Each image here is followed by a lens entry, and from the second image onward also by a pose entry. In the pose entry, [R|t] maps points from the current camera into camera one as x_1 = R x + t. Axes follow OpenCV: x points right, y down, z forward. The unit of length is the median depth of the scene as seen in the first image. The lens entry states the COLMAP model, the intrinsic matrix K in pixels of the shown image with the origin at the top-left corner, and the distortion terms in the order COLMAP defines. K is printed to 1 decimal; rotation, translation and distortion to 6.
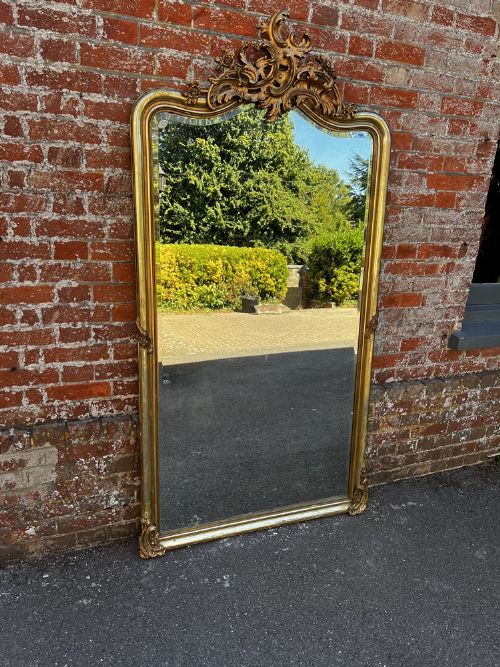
lens RADIAL K [[502.3, 0, 250.5], [0, 502.3, 333.3], [0, 0, 1]] dist [0.033431, -0.045248]
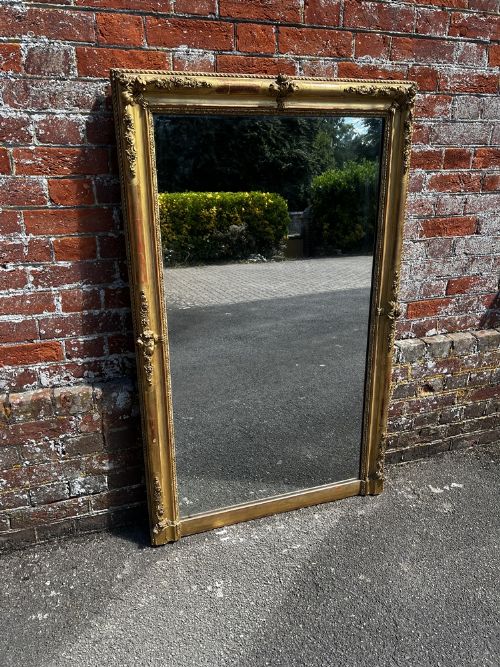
lens RADIAL K [[502.3, 0, 240.8], [0, 502.3, 336.2], [0, 0, 1]] dist [0.033431, -0.045248]
pose [[0.997278, -0.016658, -0.071824, 0.048432], [0.023518, 0.995127, 0.095761, 0.020997], [0.069879, -0.097189, 0.992810, 0.253123]]
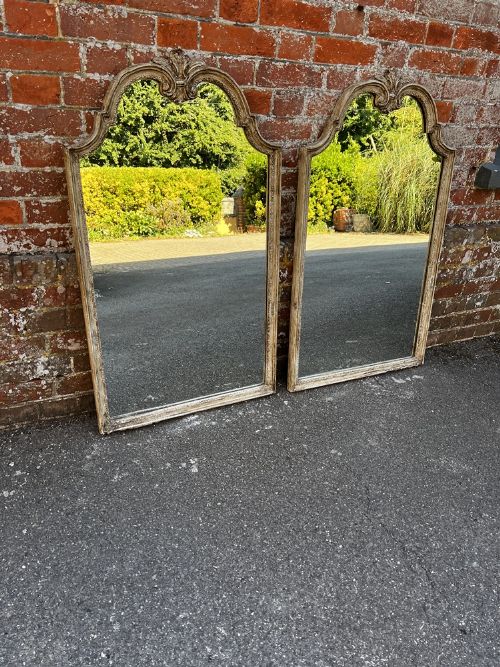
lens RADIAL K [[502.3, 0, 247.2], [0, 502.3, 335.0], [0, 0, 1]] dist [0.033431, -0.045248]
pose [[0.998827, -0.005646, 0.048094, -0.001632], [-0.003563, 0.981921, 0.189258, 0.141713], [-0.048293, -0.189207, 0.980749, 0.264487]]
